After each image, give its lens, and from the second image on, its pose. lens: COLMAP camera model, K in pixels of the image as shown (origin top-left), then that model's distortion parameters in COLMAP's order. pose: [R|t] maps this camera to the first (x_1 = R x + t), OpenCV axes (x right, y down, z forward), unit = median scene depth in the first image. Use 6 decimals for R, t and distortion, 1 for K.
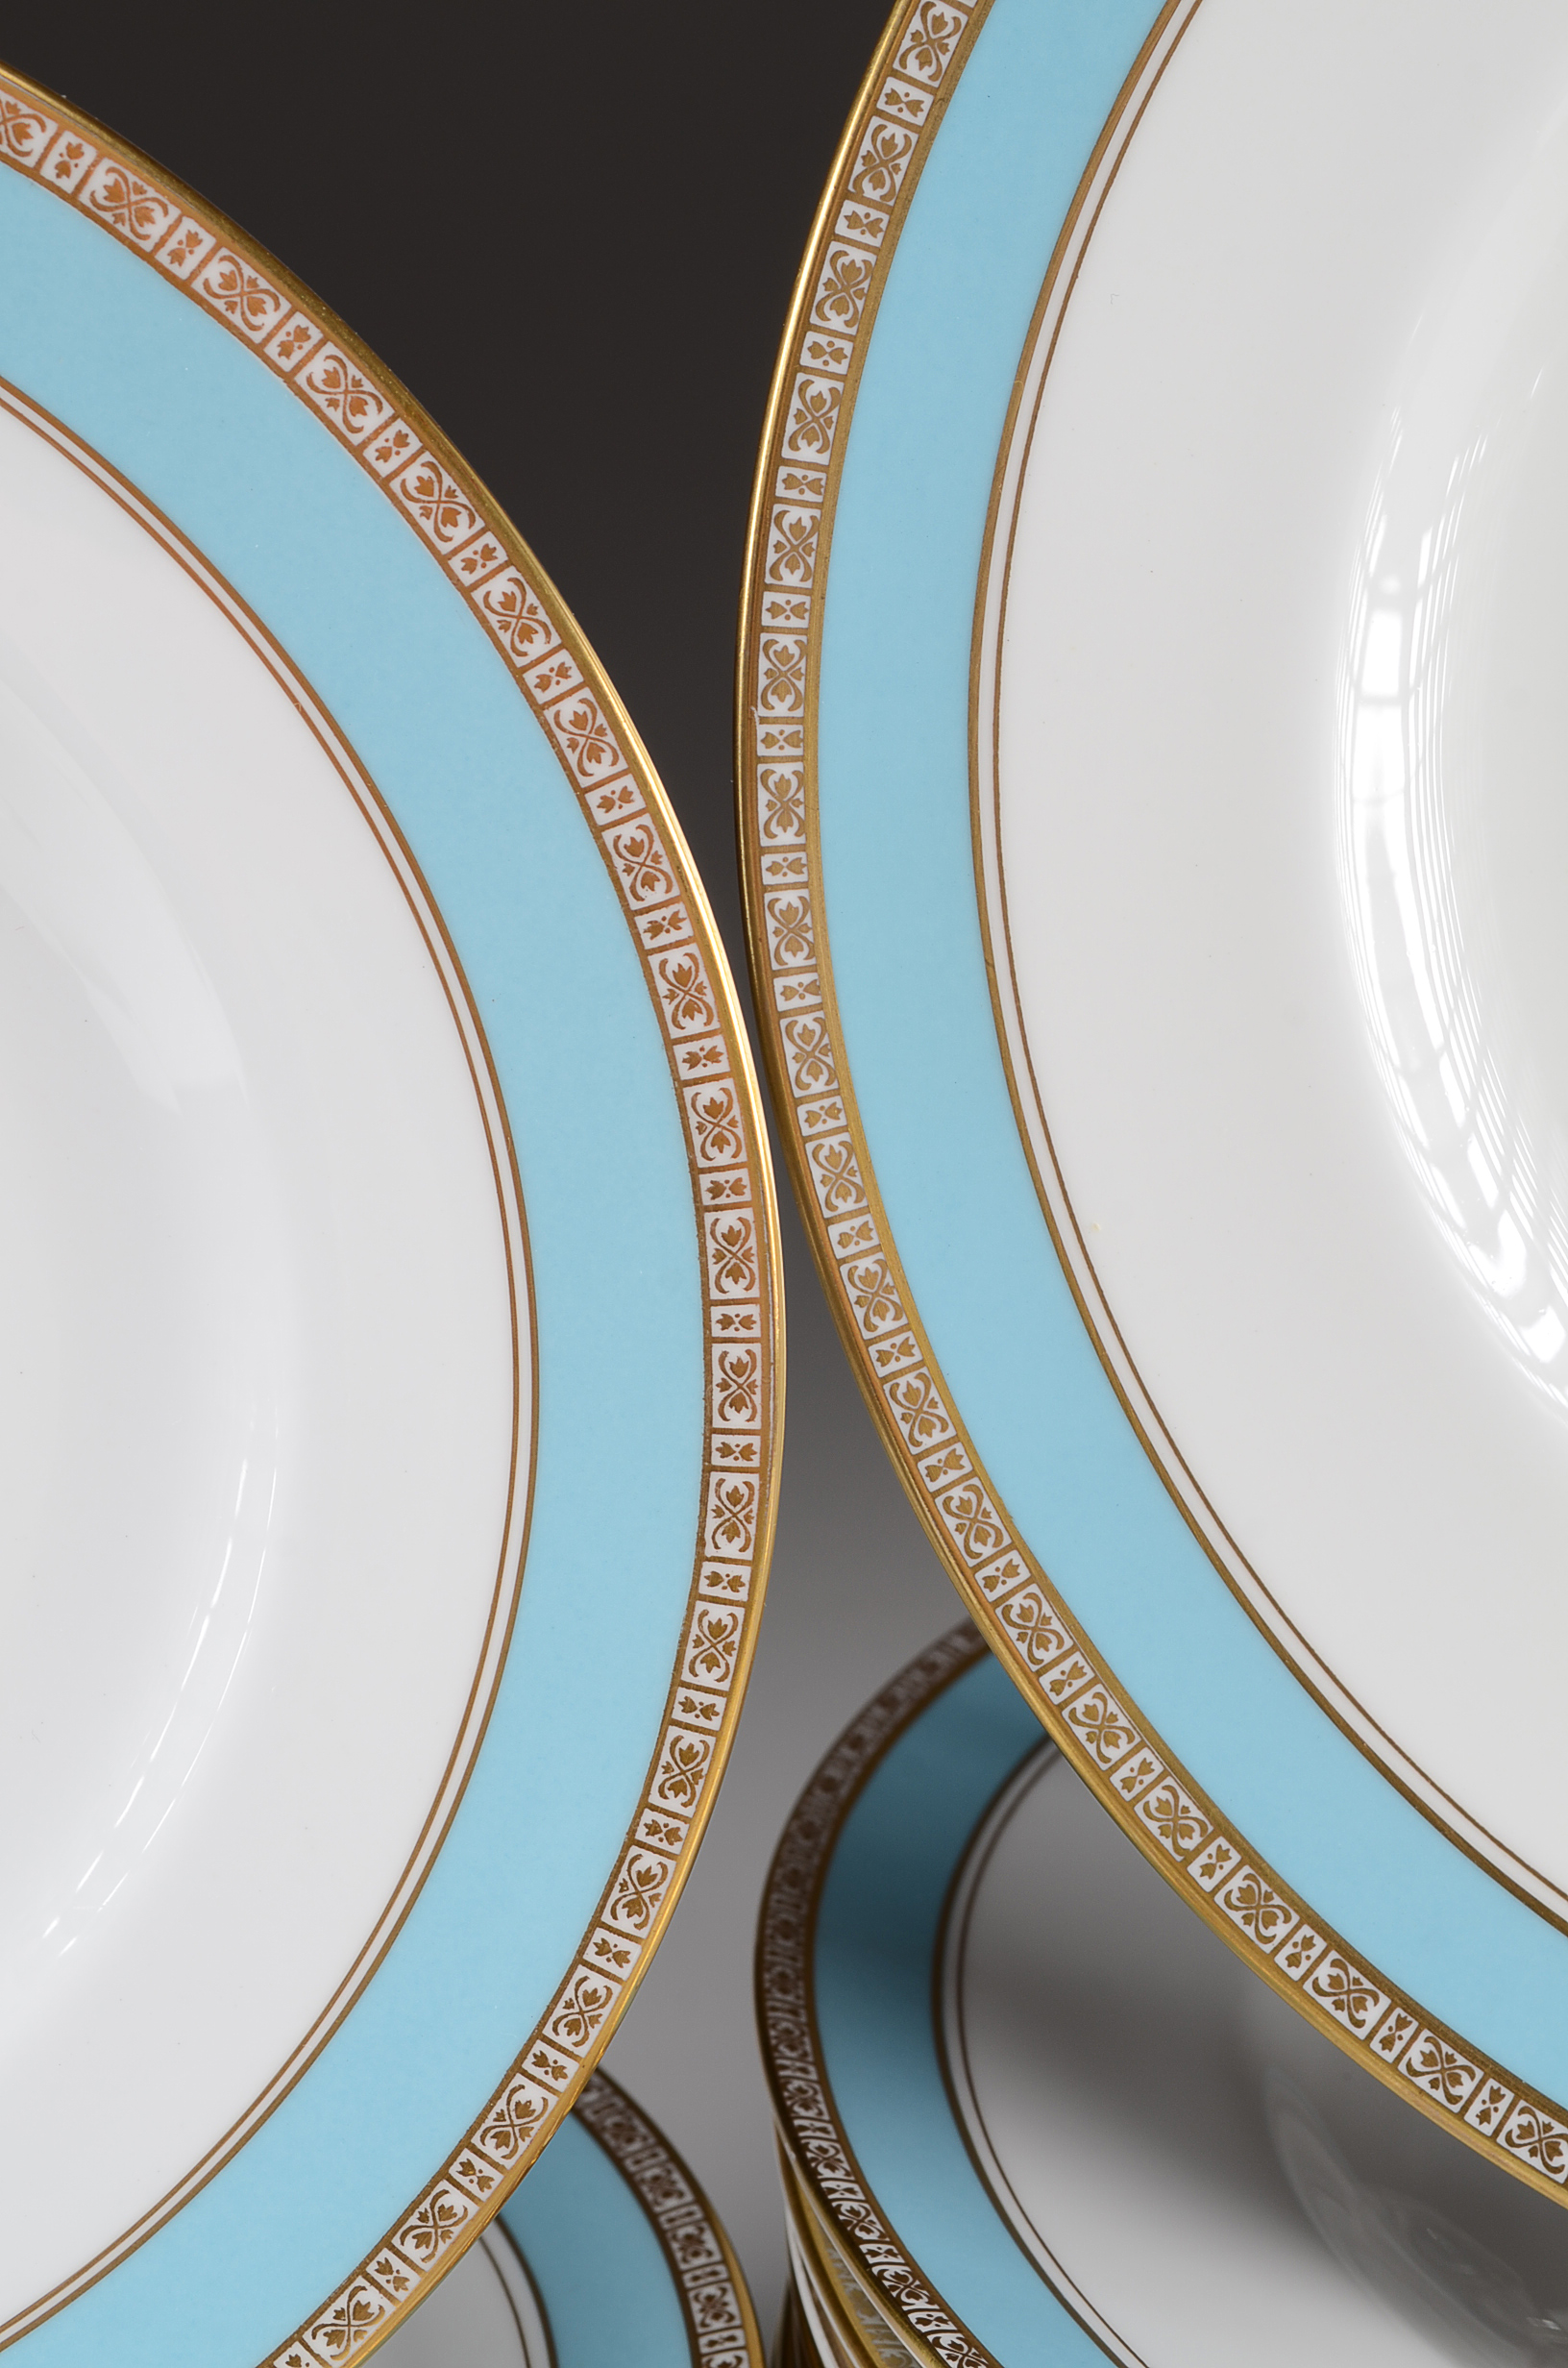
lens RADIAL K [[4316.3, 0, 803.3], [0, 4316.3, 1208.1], [0, 0, 1]] dist [0.000615, 0.000000]
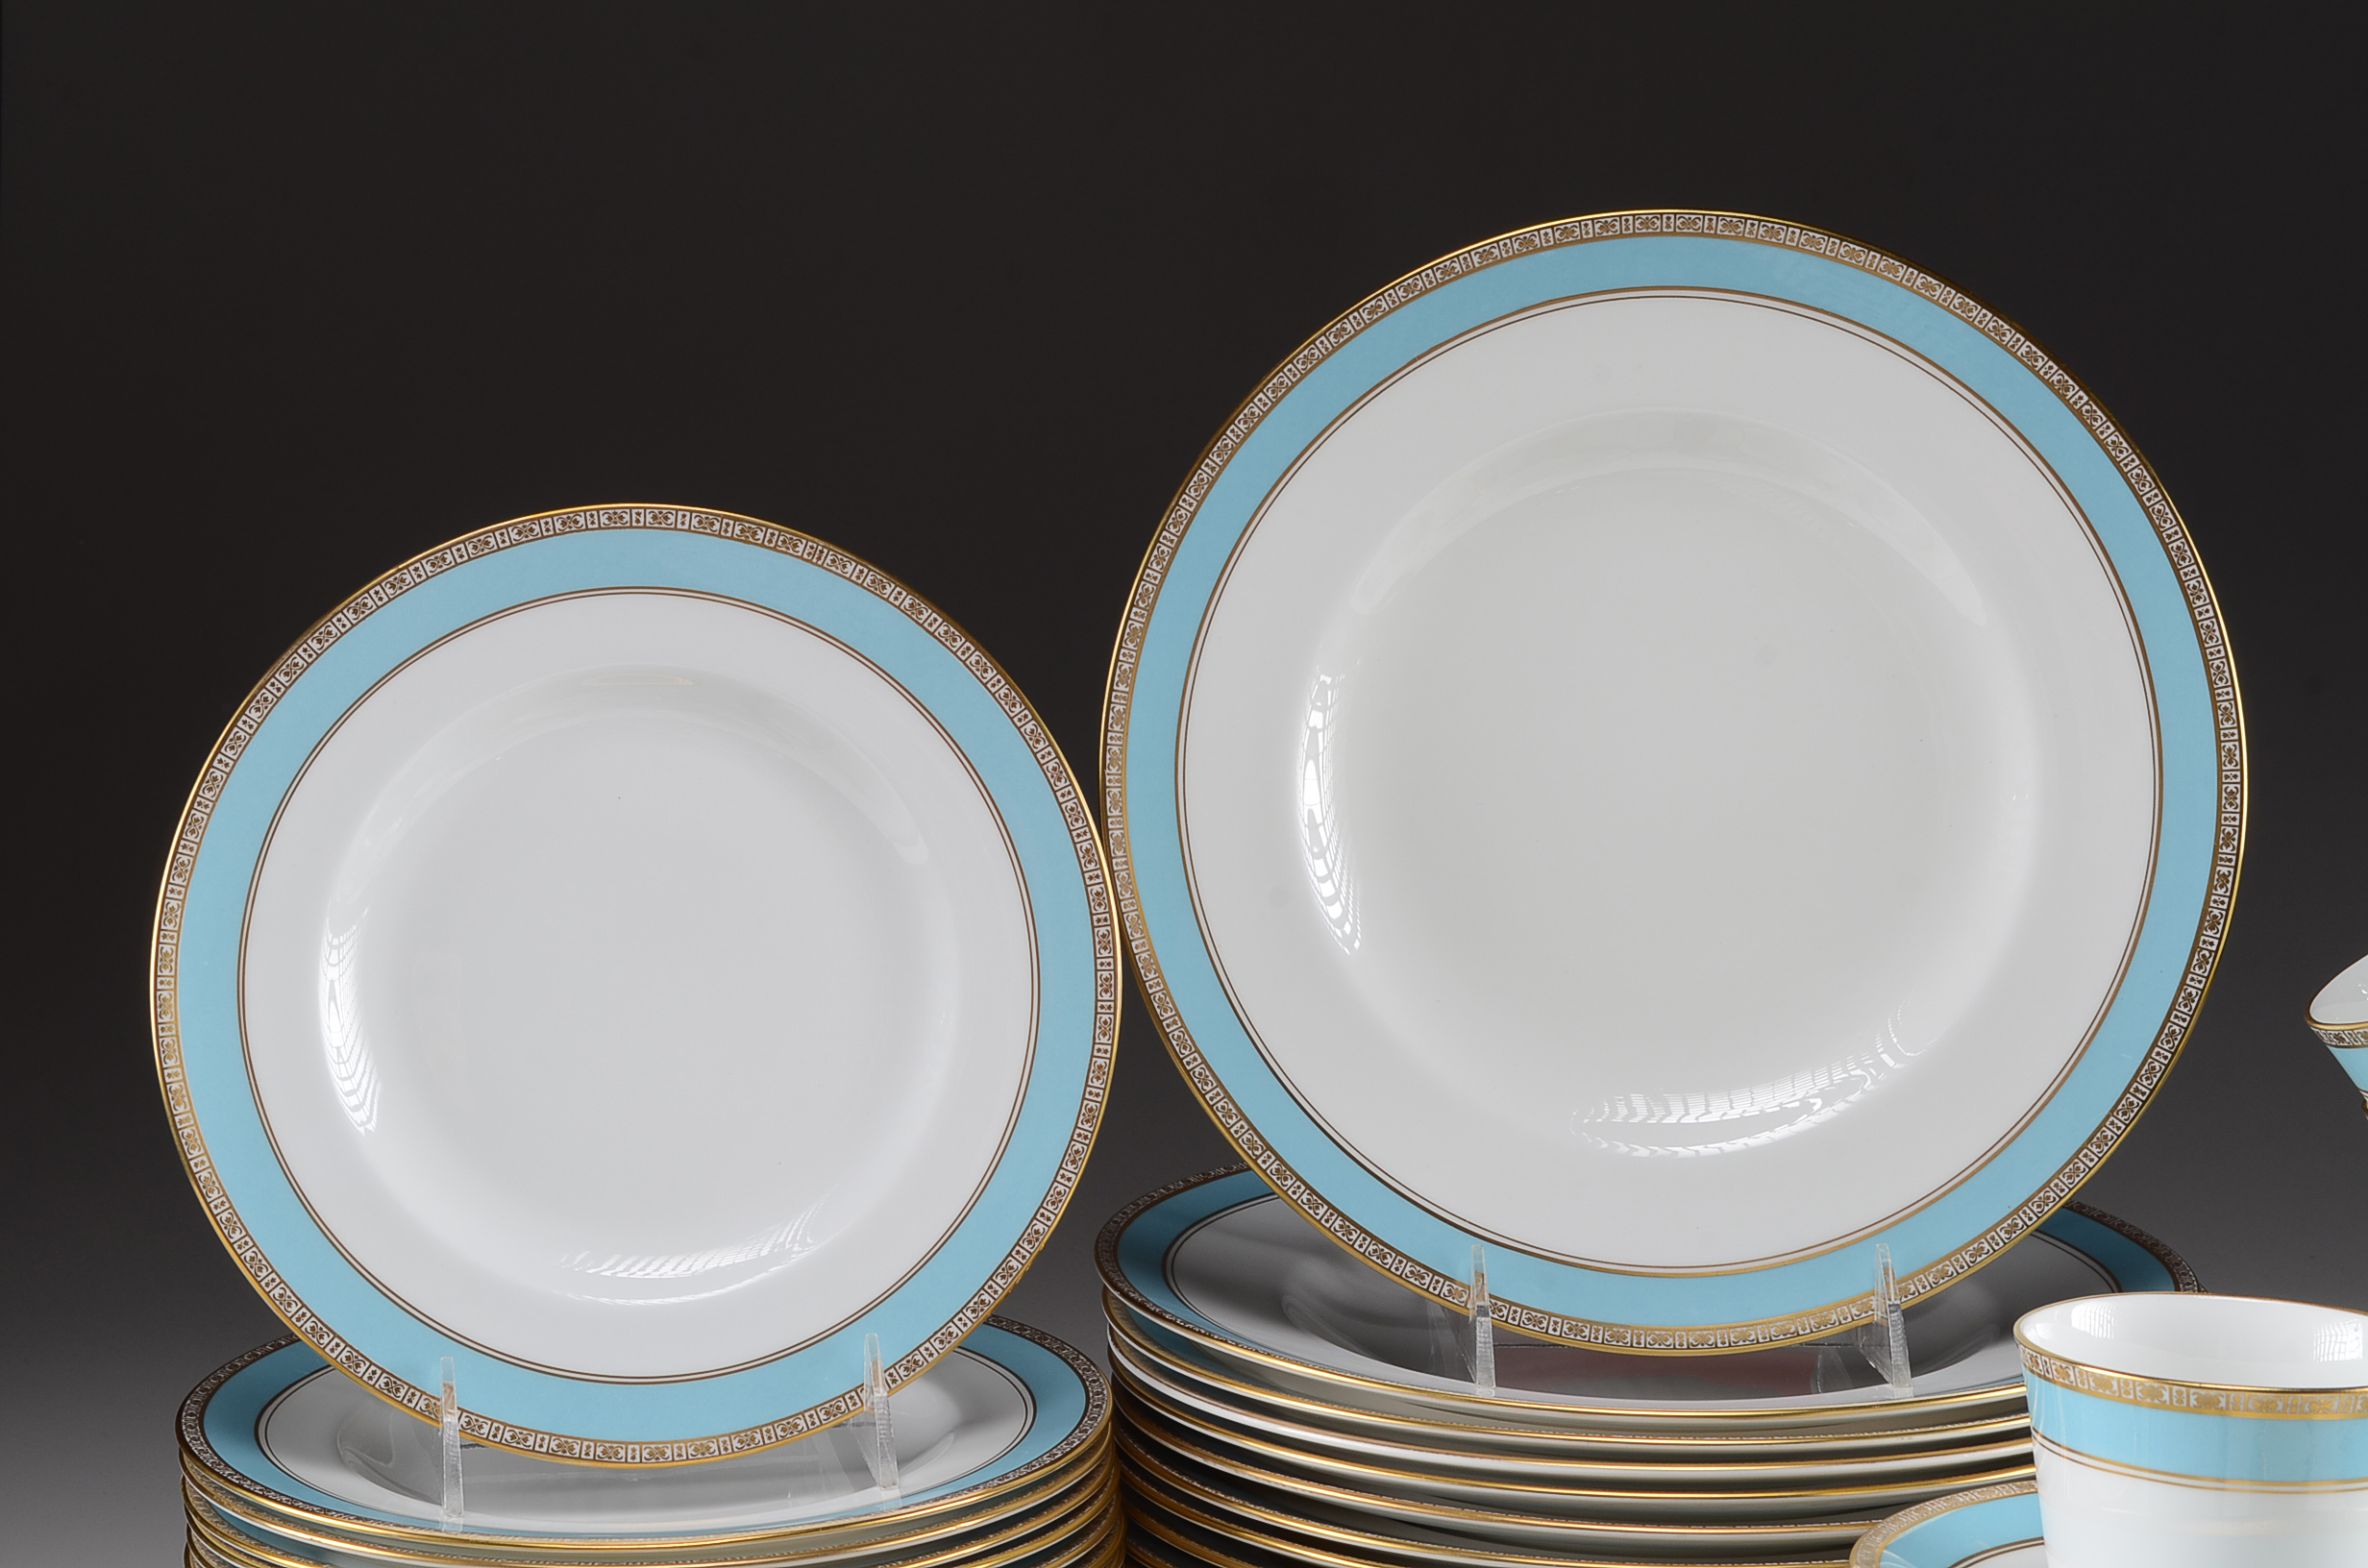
lens RADIAL K [[4316.3, 0, 1194.2], [0, 4316.3, 793.3], [0, 0, 1]] dist [0.000615, 0.000000]
pose [[0.997169, -0.008014, 0.074759, -0.177486], [0.022160, 0.981462, -0.190370, 0.483029], [-0.071848, 0.191488, 0.978862, -1.988785]]
